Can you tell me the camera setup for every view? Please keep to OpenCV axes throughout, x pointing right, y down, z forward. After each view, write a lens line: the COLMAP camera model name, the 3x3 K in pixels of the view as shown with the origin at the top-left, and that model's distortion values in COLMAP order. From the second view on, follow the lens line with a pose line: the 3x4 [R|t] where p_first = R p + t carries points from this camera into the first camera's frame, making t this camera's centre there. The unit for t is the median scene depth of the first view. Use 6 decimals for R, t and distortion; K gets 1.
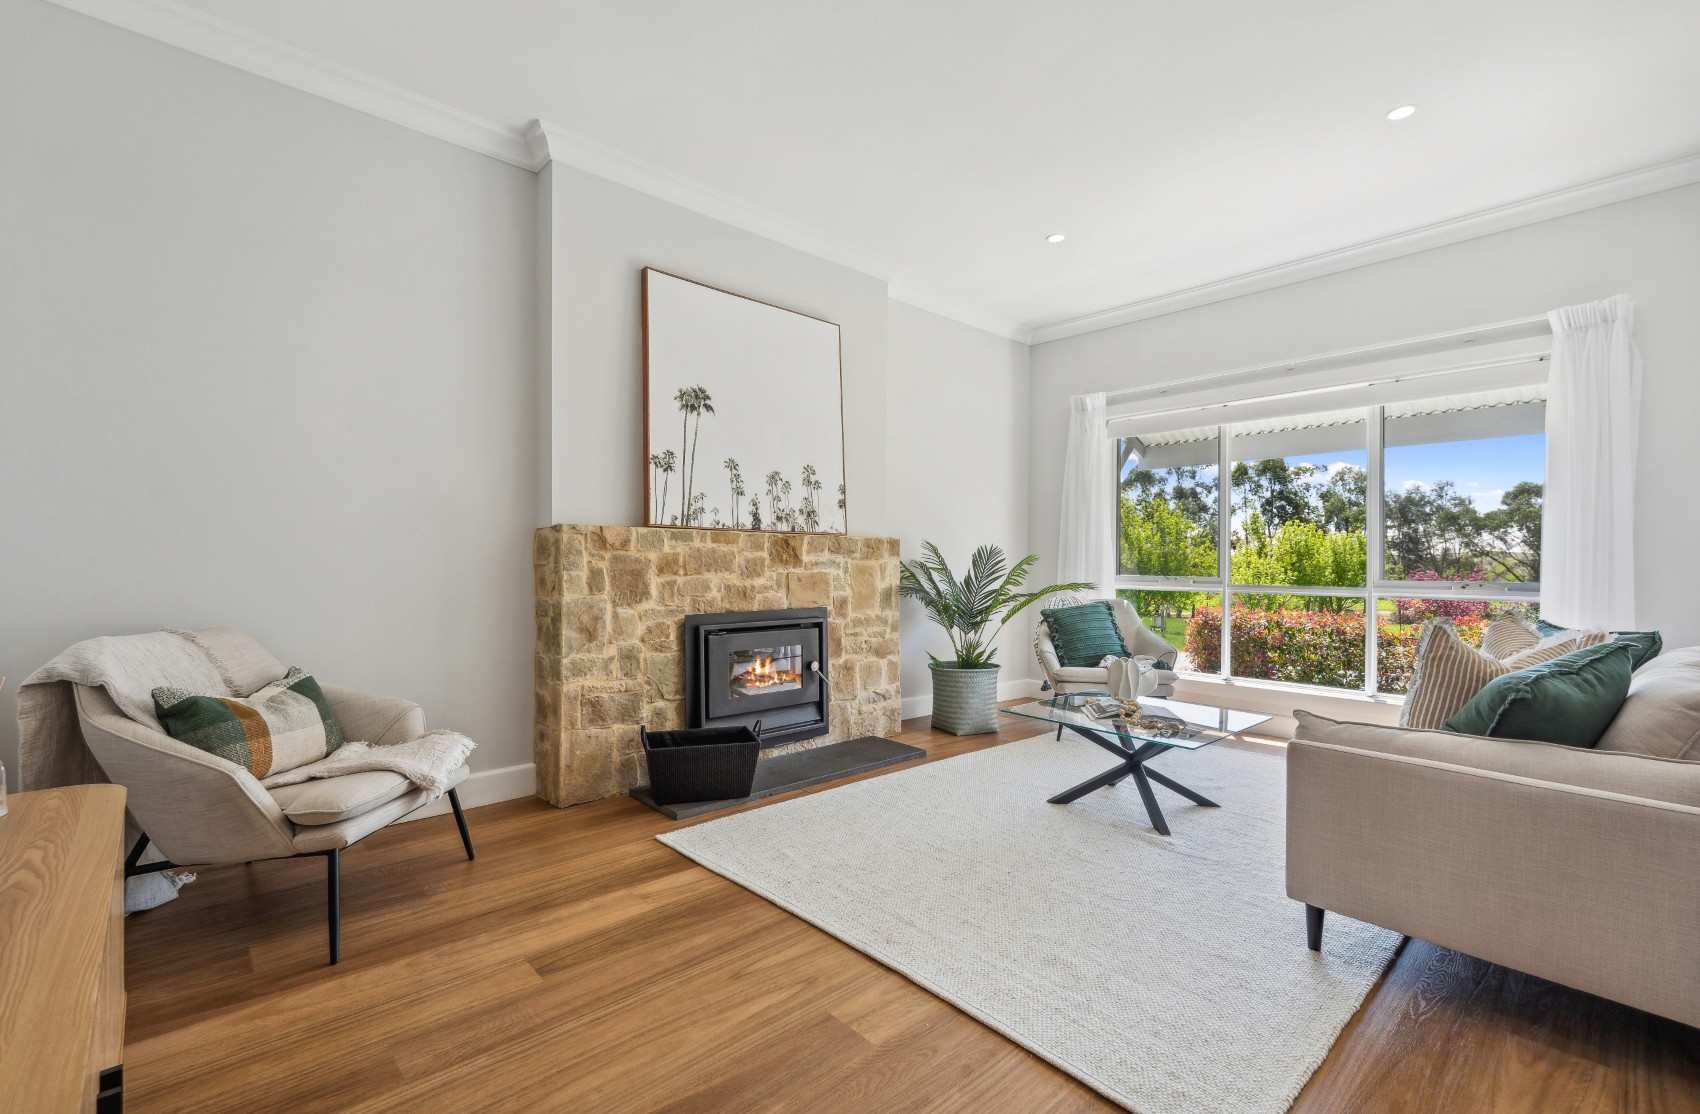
lens RADIAL K [[736.4, 0, 846.9], [0, 736.4, 562.1], [0, 0, 1]] dist [-0.000527, 0.000035]
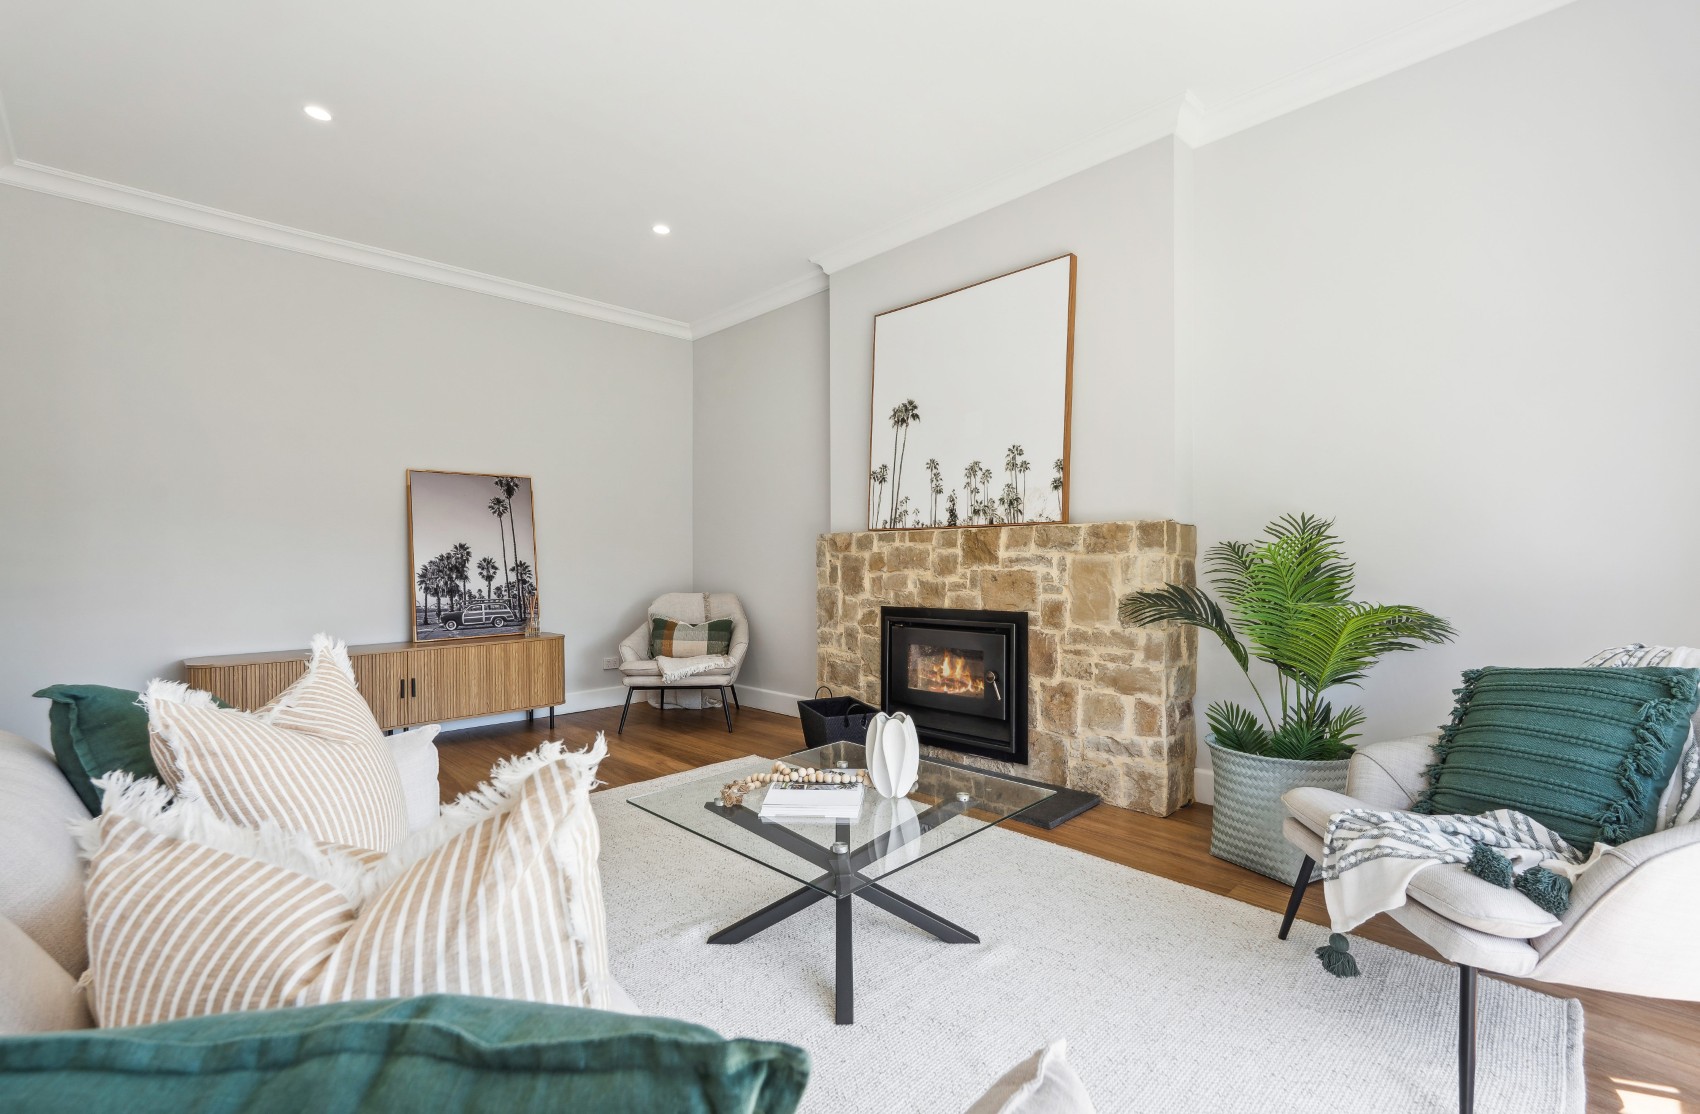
lens RADIAL K [[736.4, 0, 847.1], [0, 736.4, 565.6], [0, 0, 1]] dist [-0.000527, 0.000035]
pose [[0.050330, -0.001935, -0.998731, 0.845544], [0.005938, 0.999981, -0.001638, 0.009327], [0.998715, -0.005848, 0.050341, 0.808423]]
